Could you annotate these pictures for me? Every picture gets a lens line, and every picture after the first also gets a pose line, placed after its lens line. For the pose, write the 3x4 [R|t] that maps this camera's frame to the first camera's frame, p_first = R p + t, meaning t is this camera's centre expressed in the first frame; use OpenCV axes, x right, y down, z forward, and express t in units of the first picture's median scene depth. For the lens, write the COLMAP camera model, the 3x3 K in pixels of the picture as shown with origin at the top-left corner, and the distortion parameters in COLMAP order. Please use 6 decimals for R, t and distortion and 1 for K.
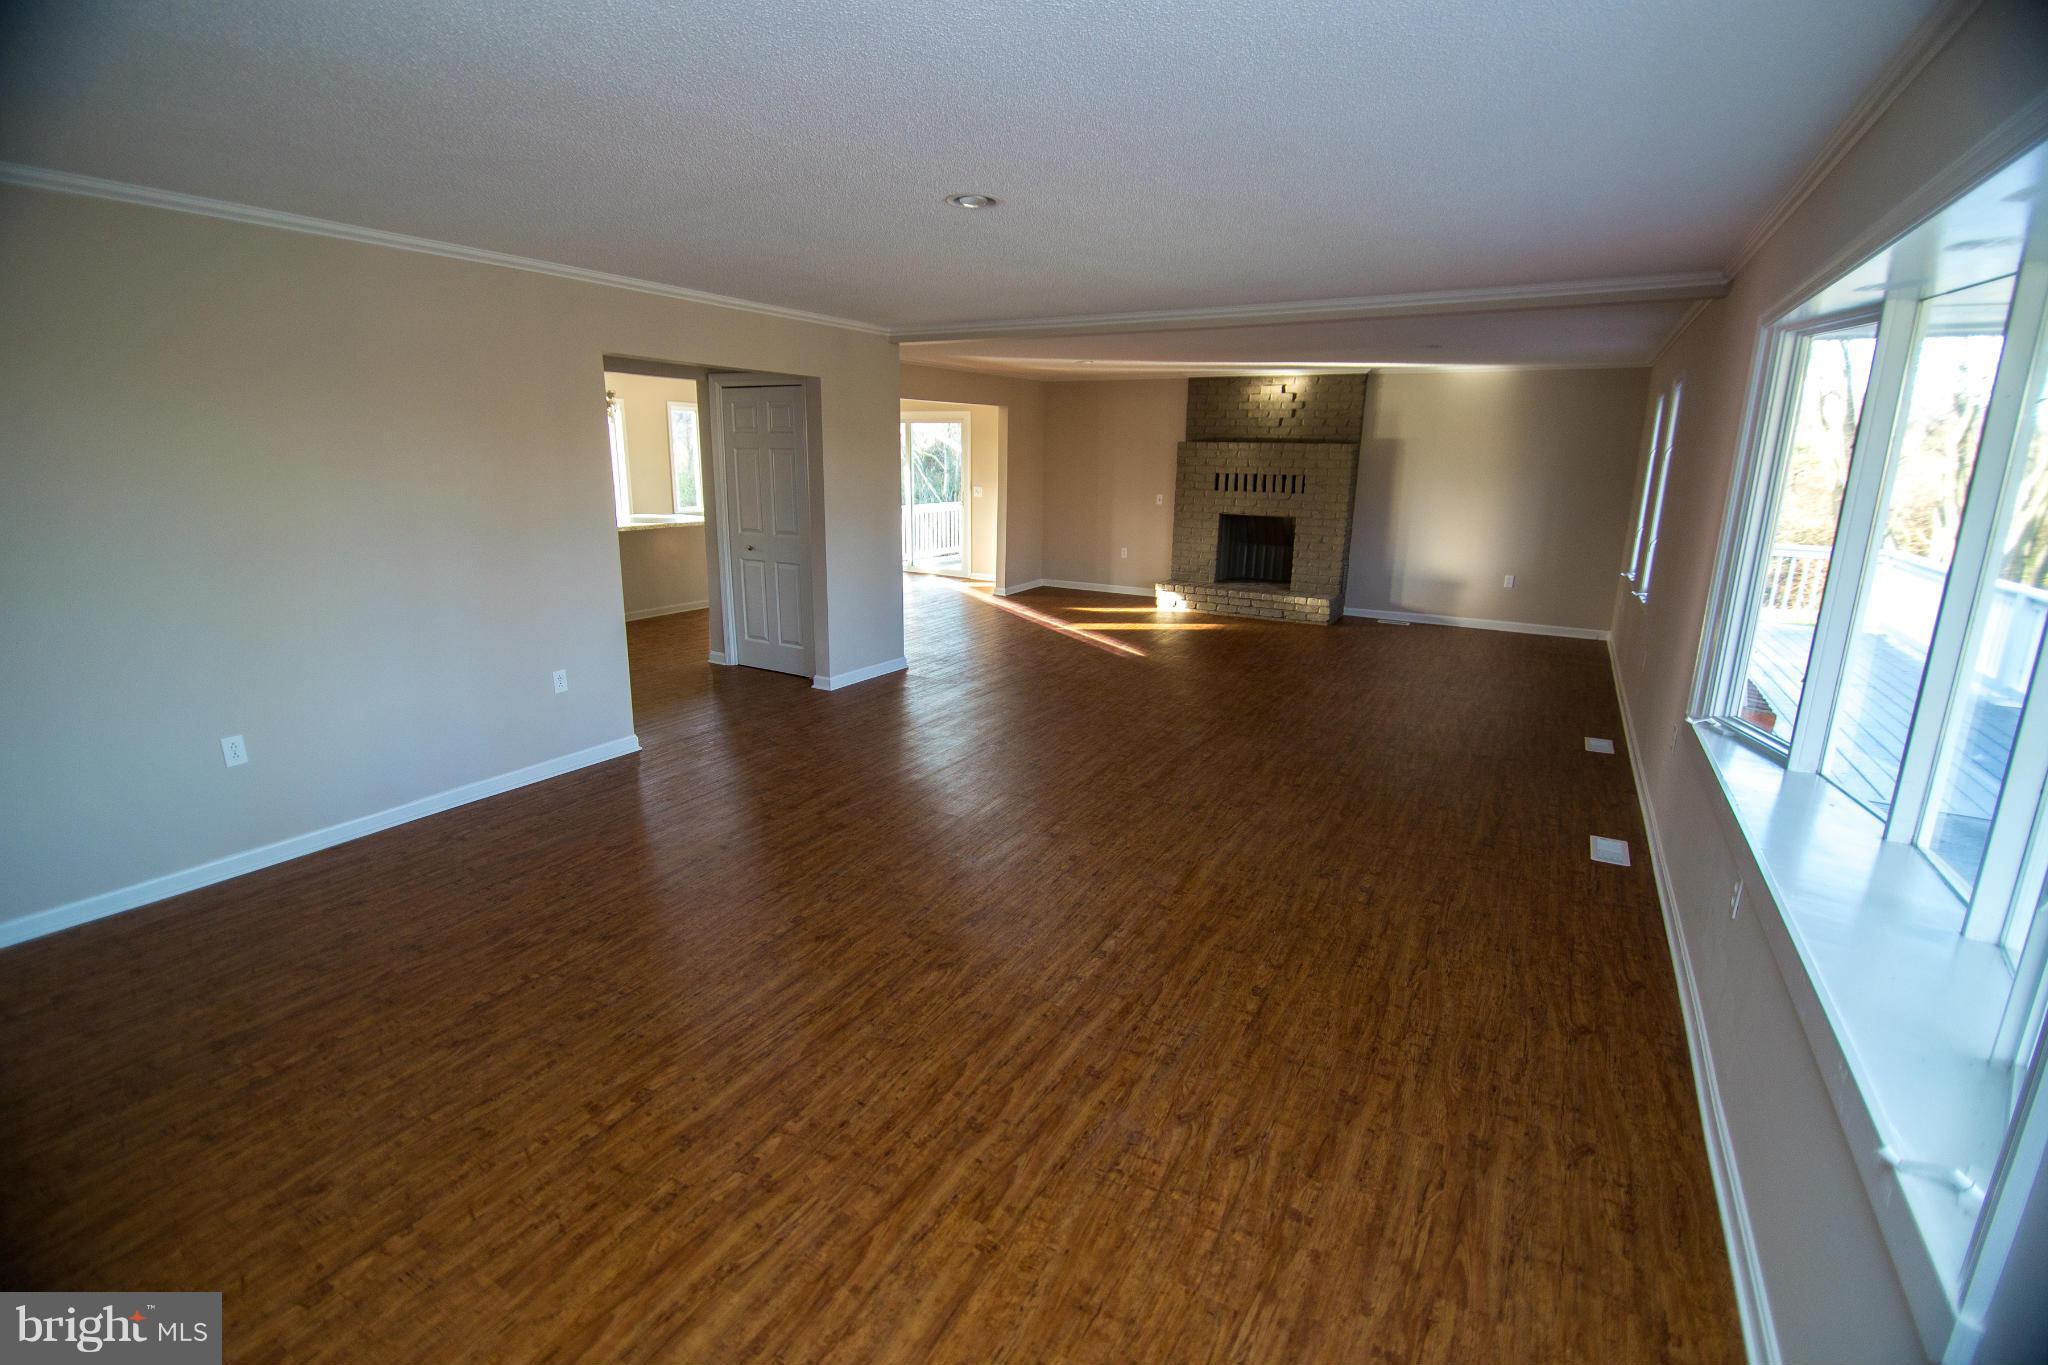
lens RADIAL K [[916.9, 0, 1024.0], [0, 916.9, 682.5], [0, 0, 1]] dist [-0.028584, 0.000468]
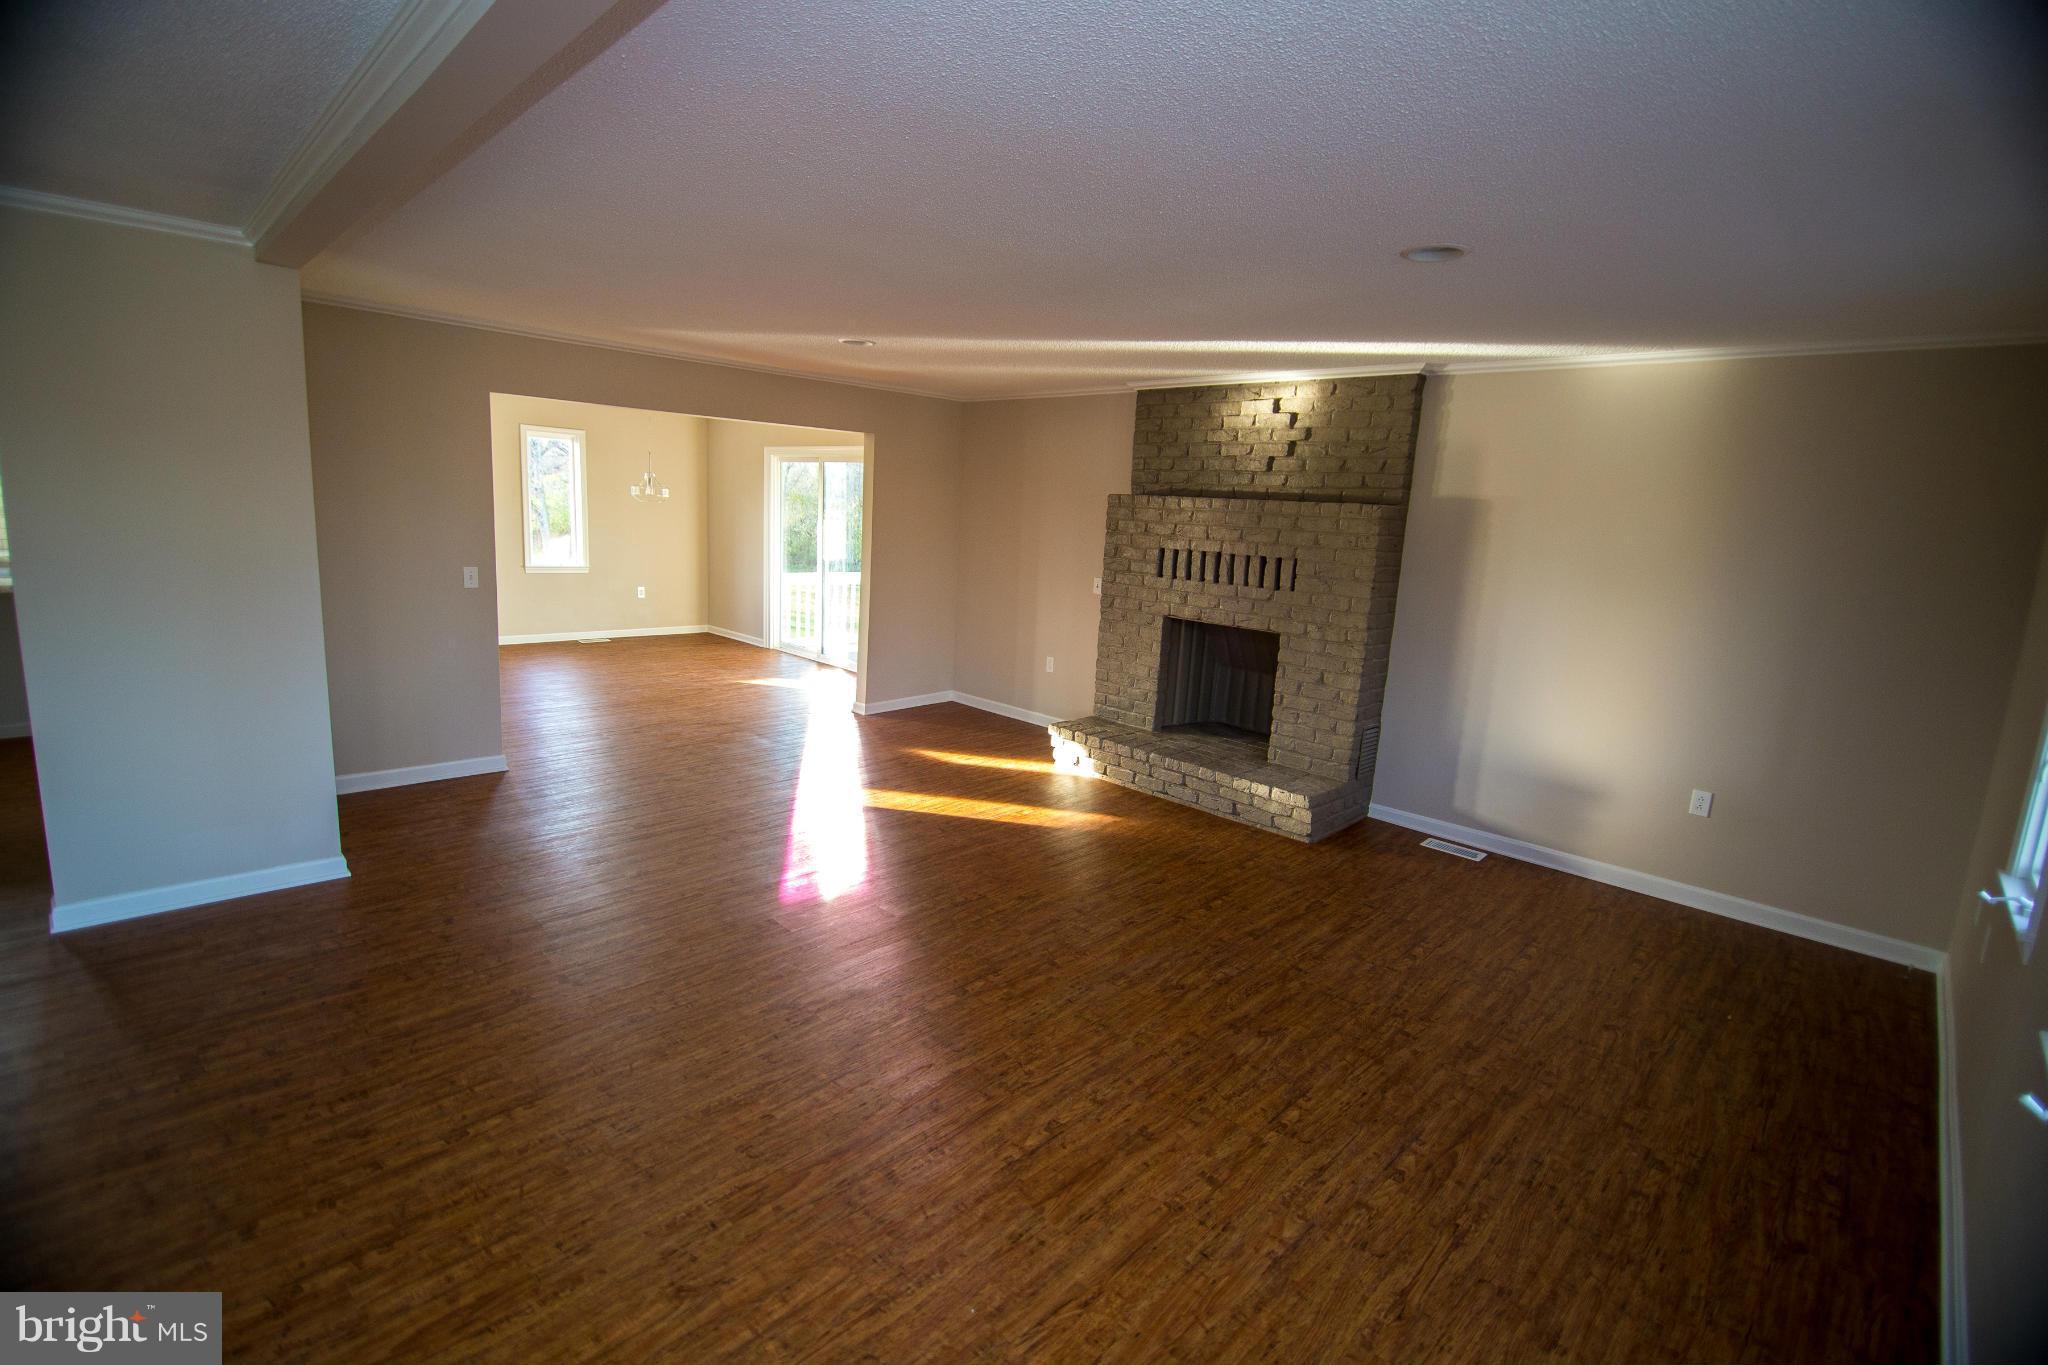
lens RADIAL K [[934.1, 0, 1020.3], [0, 934.1, 663.8], [0, 0, 1]] dist [-0.036020, -0.000119]
pose [[0.956970, 0.081878, -0.278397, 0.301354], [-0.105064, 0.992042, -0.069384, -0.105575], [0.270501, 0.095647, 0.957957, 0.415473]]
